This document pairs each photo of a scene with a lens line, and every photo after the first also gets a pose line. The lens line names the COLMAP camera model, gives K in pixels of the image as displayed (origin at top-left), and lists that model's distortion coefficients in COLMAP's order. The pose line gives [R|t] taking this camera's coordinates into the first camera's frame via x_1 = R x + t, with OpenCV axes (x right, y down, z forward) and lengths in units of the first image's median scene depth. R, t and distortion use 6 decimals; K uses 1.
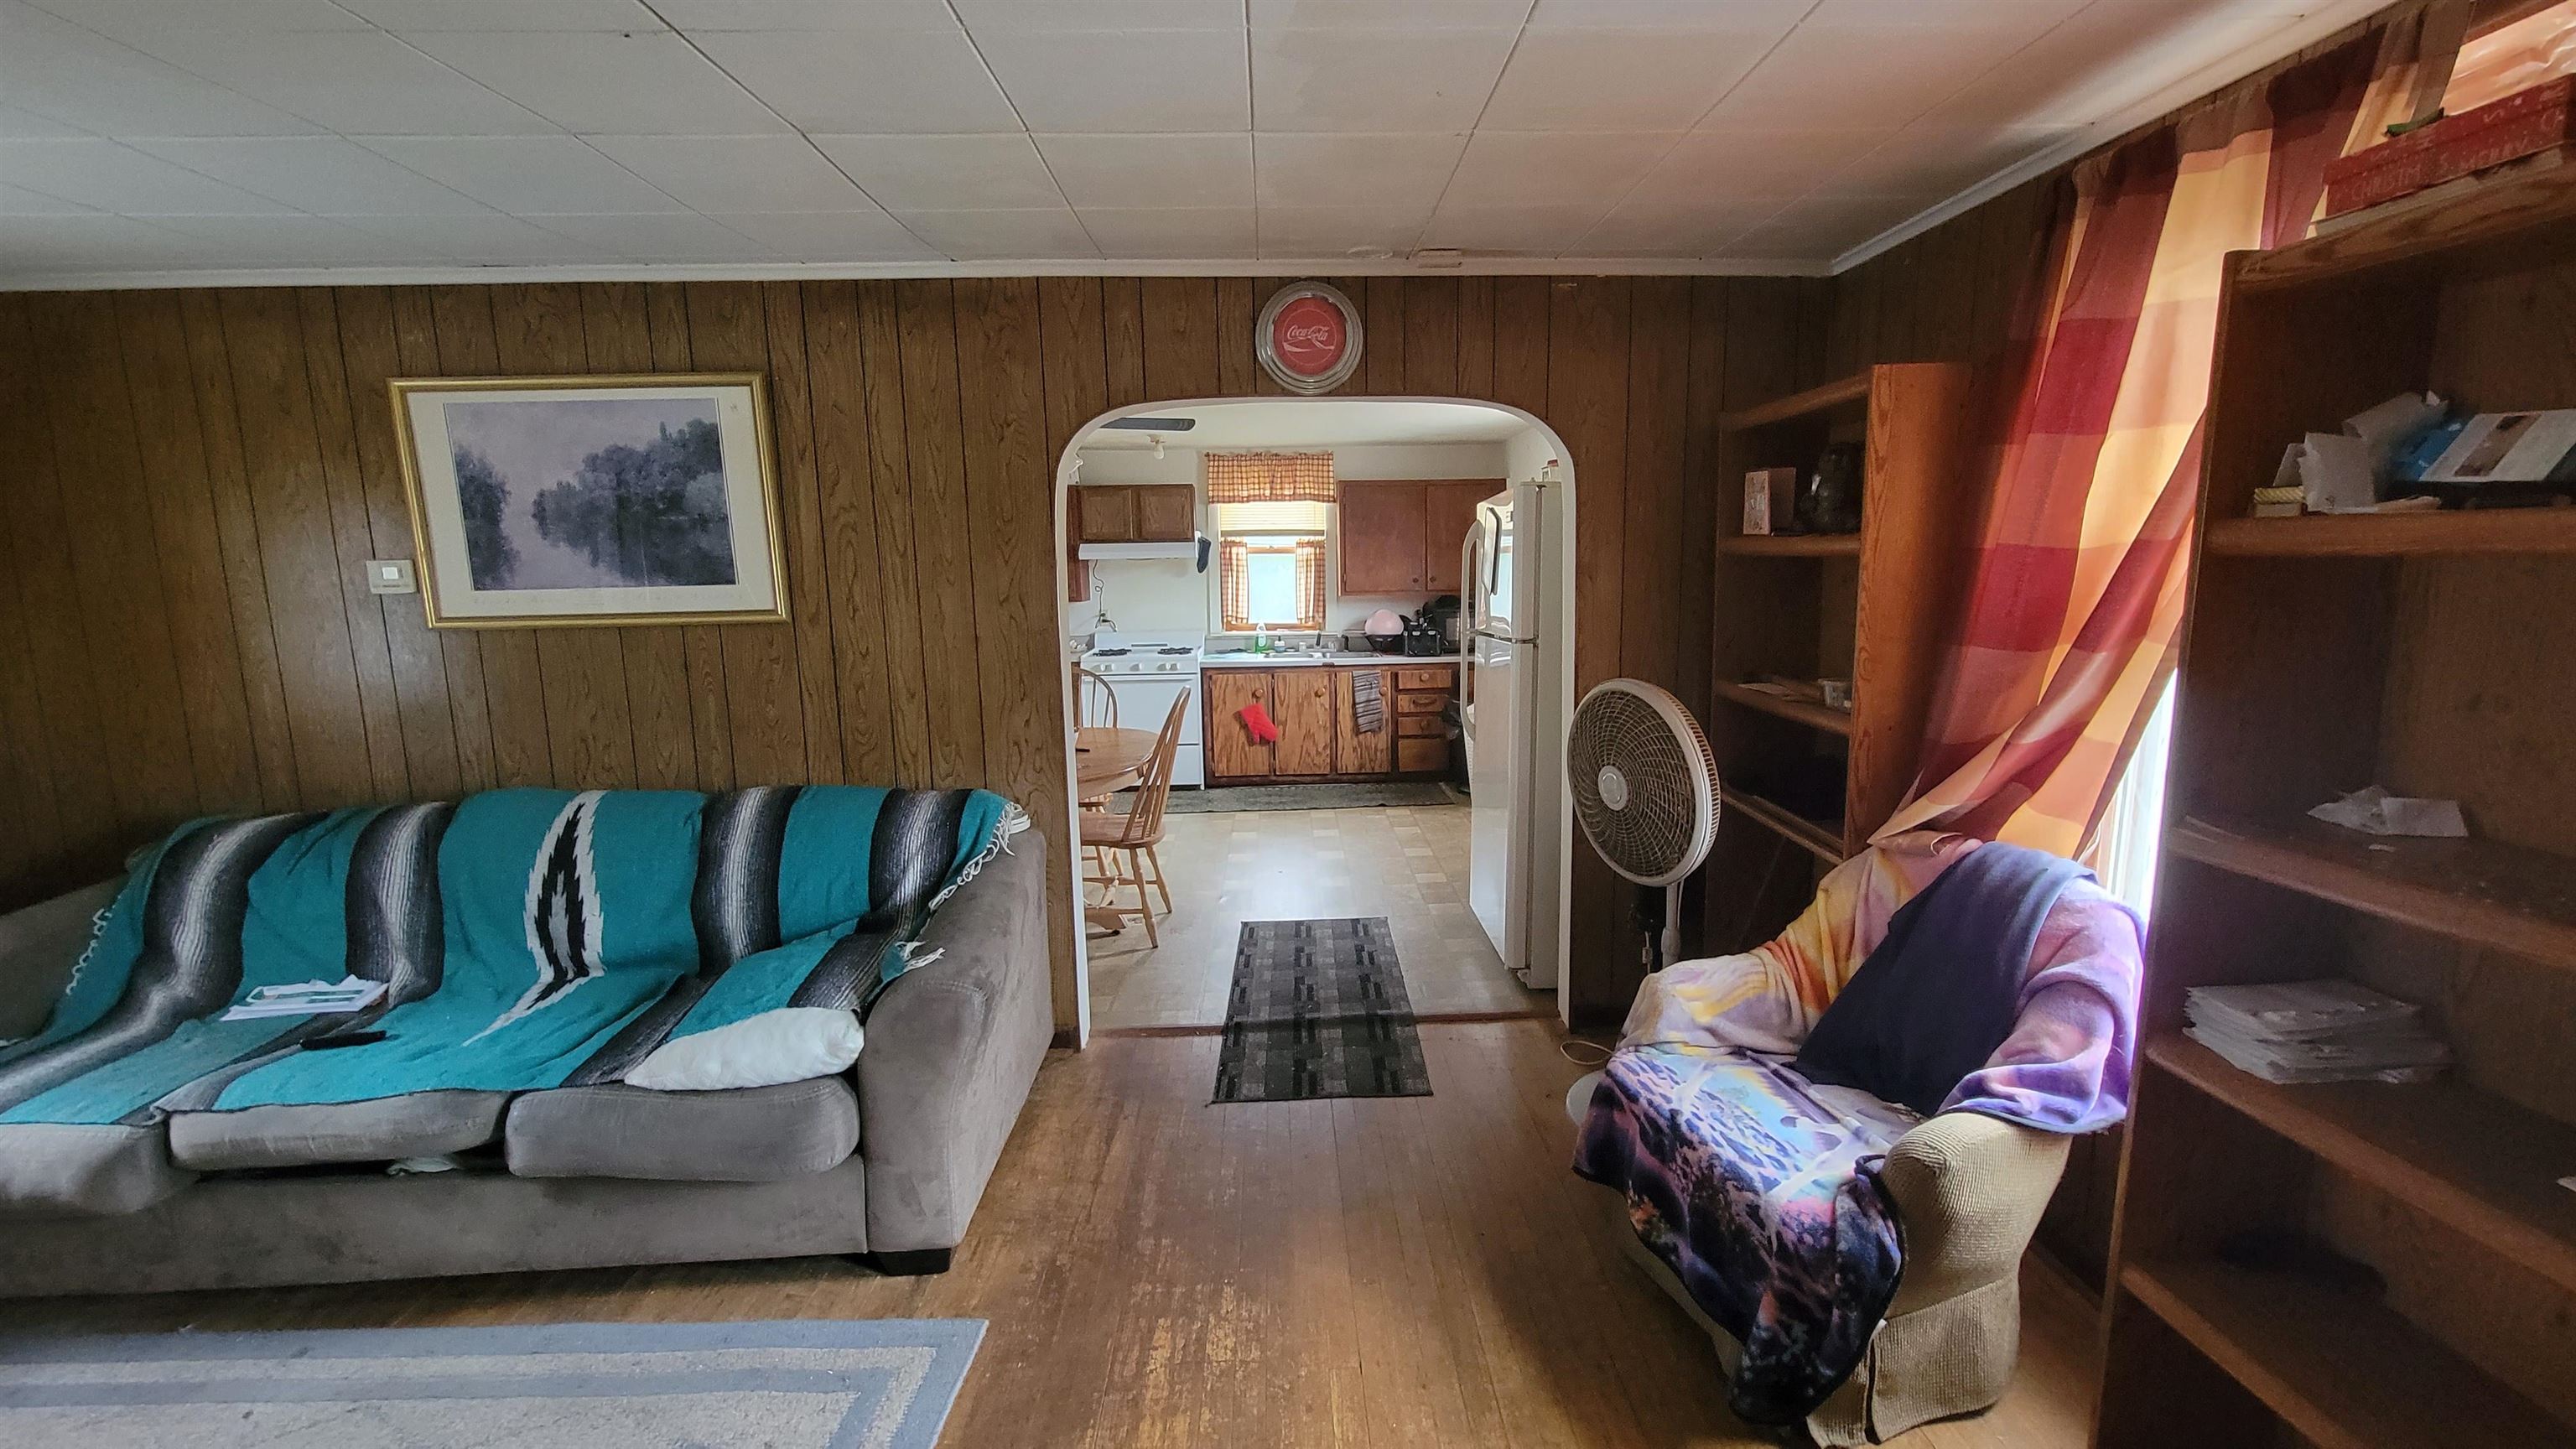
lens RADIAL K [[1045.4, 0, 1306.9], [0, 1045.4, 732.9], [0, 0, 1]] dist [-0.000341, 0.000072]
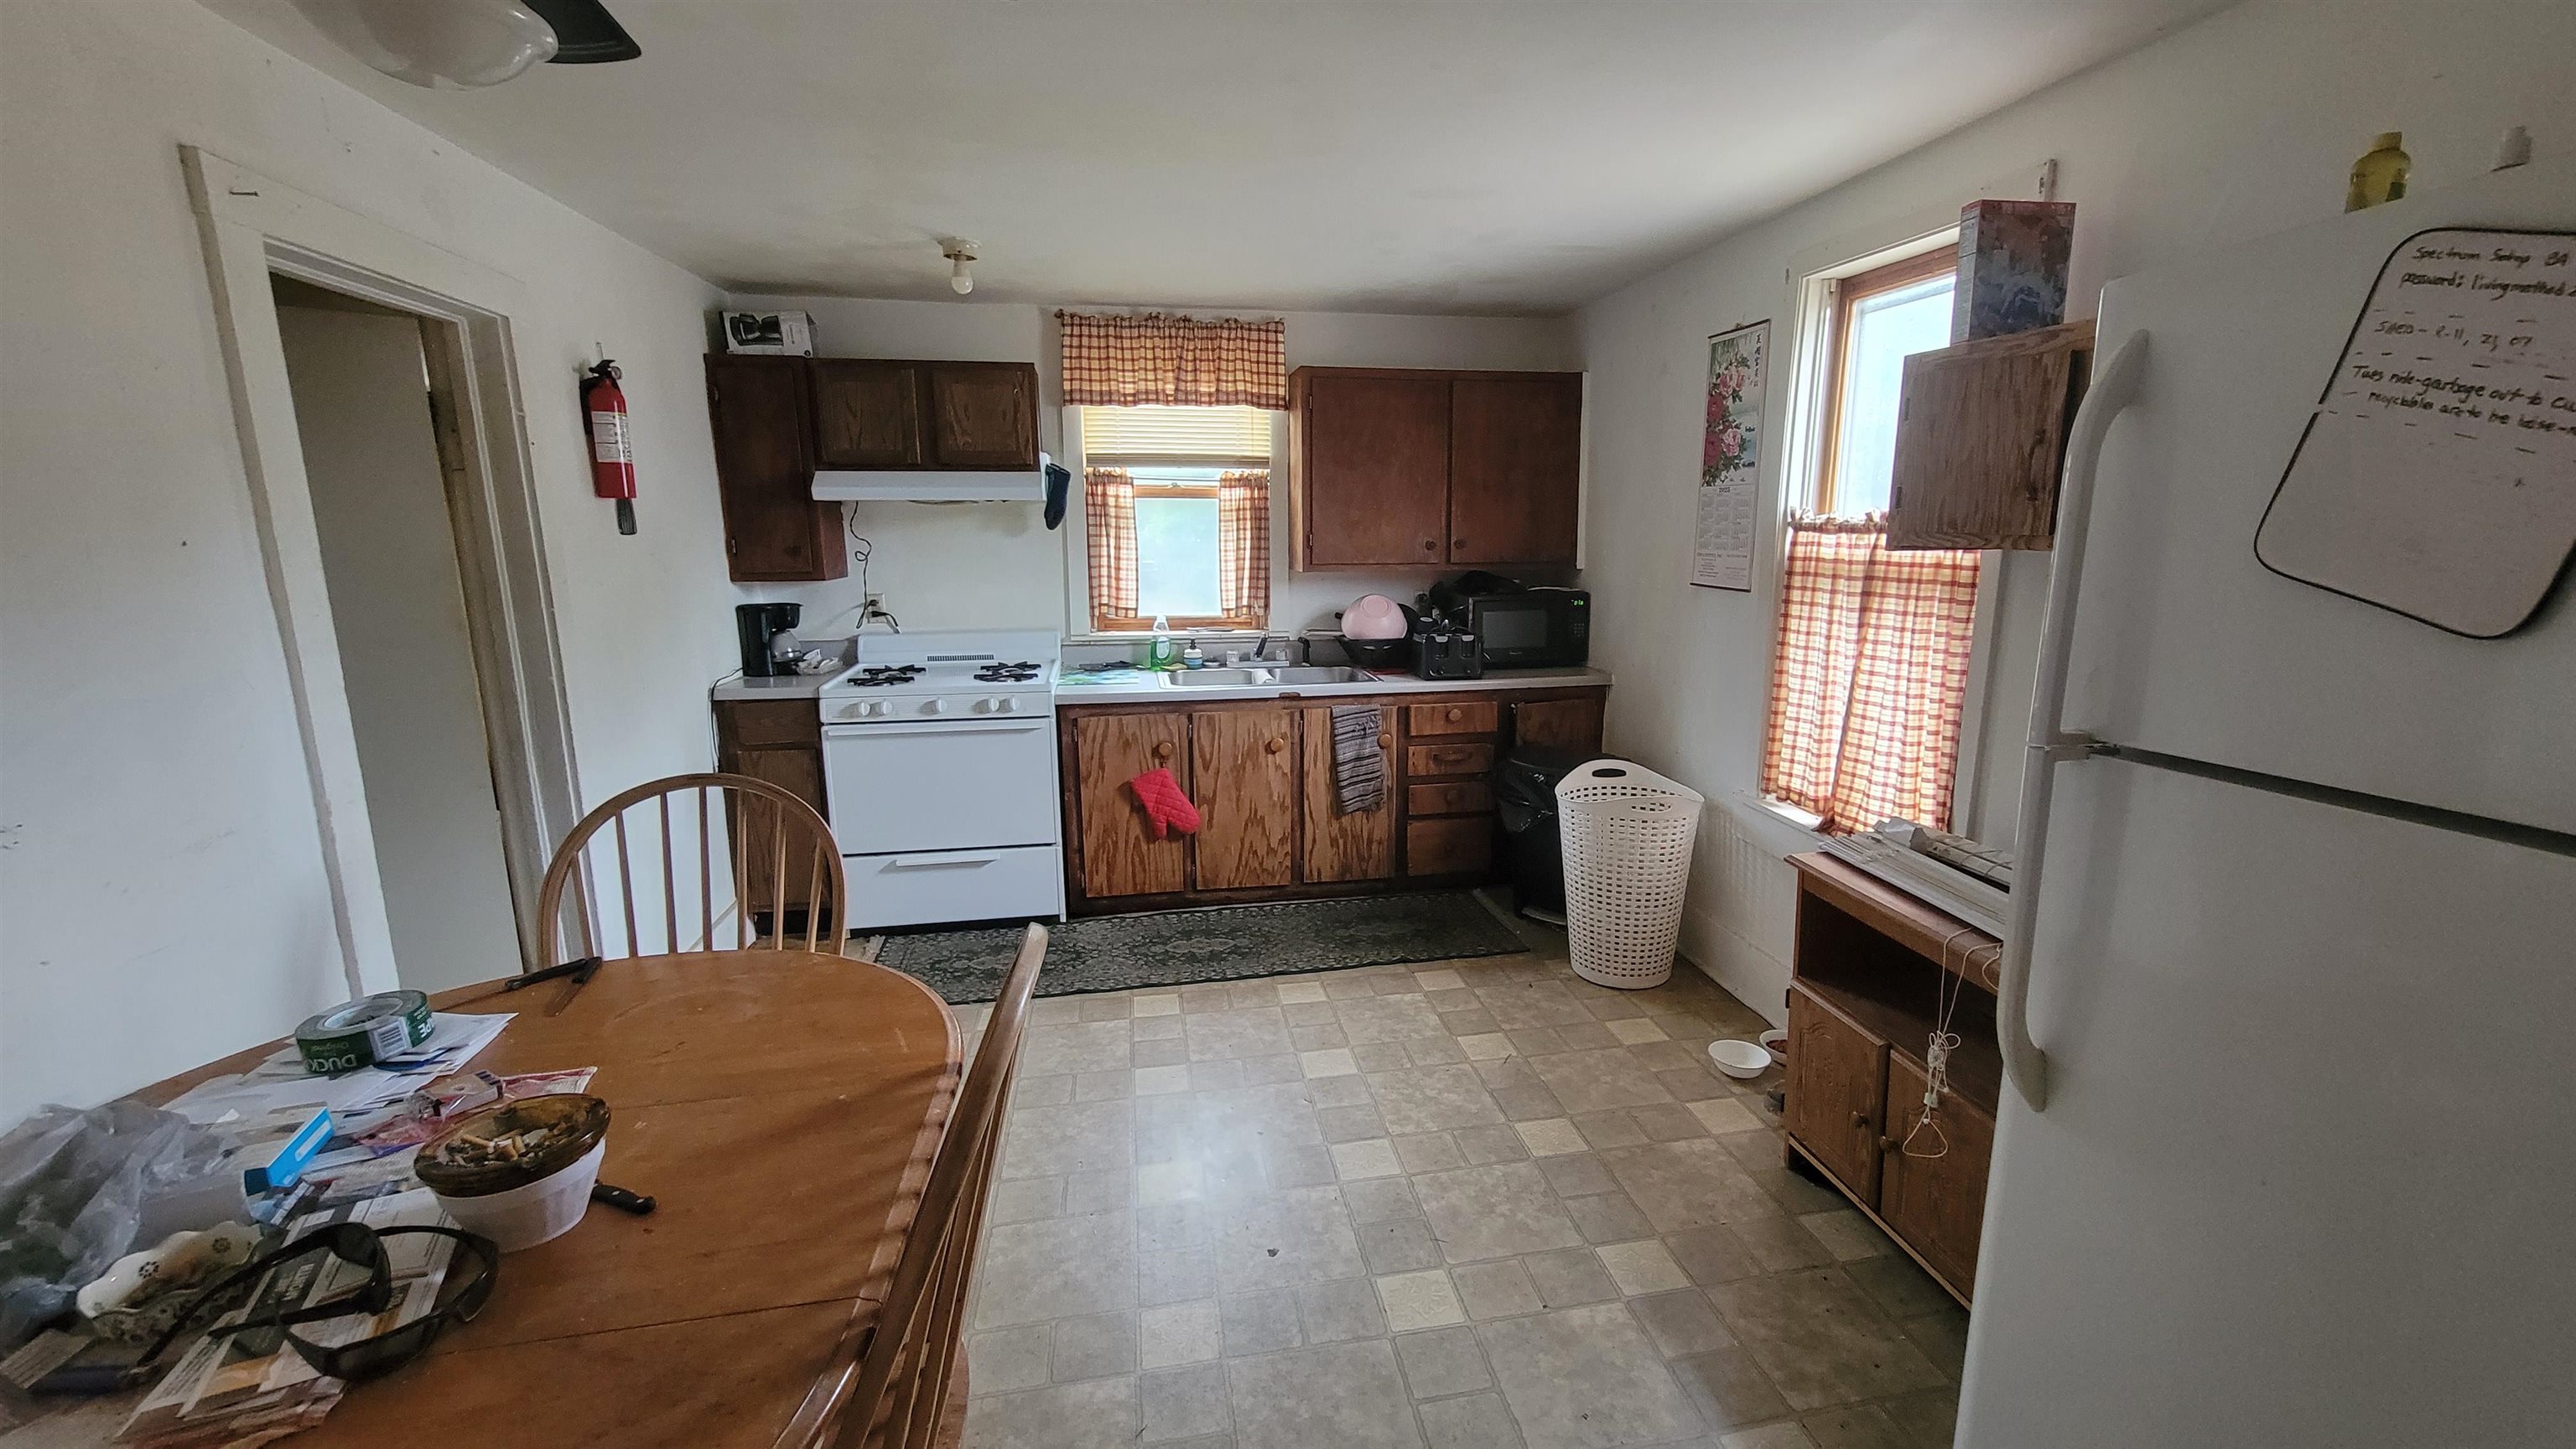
lens RADIAL K [[1045.4, 0, 1308.3], [0, 1045.4, 729.5], [0, 0, 1]] dist [-0.000341, 0.000072]
pose [[0.989348, -0.016629, 0.144615, -0.117168], [0.011827, 0.999352, 0.034003, -0.152802], [-0.145087, -0.031930, 0.988904, 1.023757]]
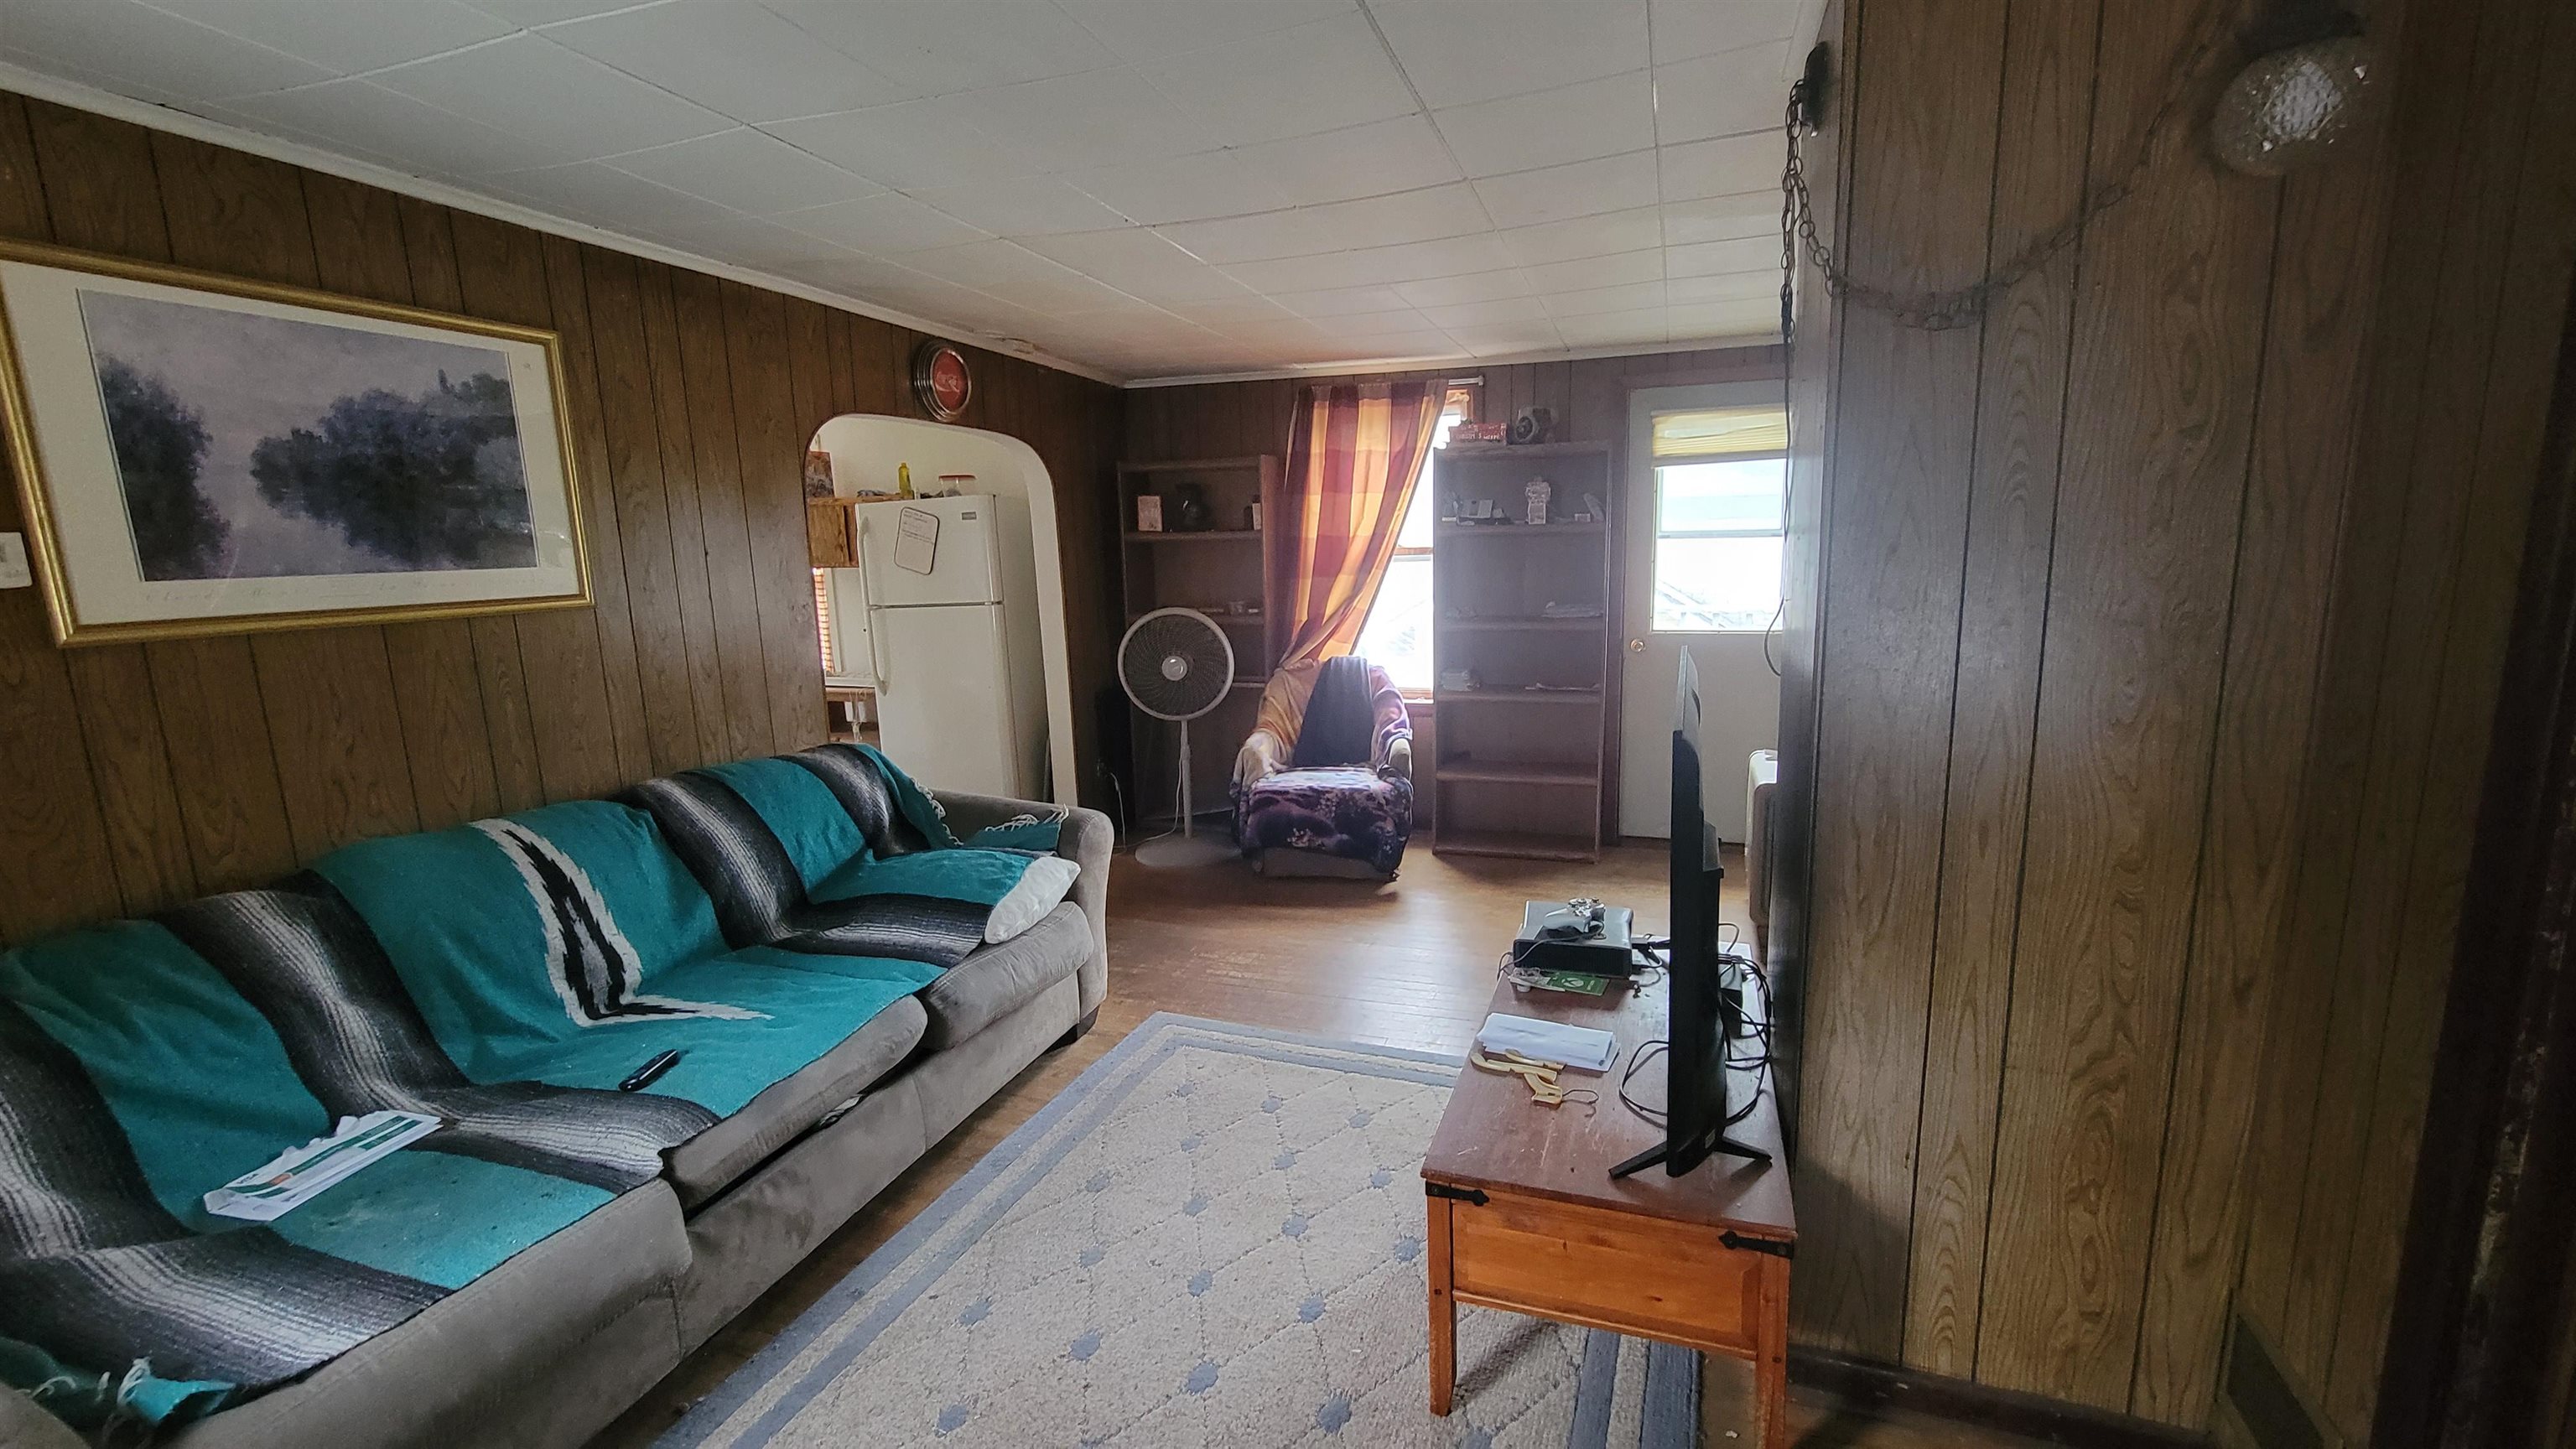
lens RADIAL K [[1045.4, 0, 1306.3], [0, 1045.4, 740.7], [0, 0, 1]] dist [-0.000341, 0.000072]
pose [[0.366724, -0.164612, 0.915651, -1.122861], [0.175331, 0.978814, 0.105745, 0.020215], [-0.913659, 0.121763, 0.387816, 0.089362]]
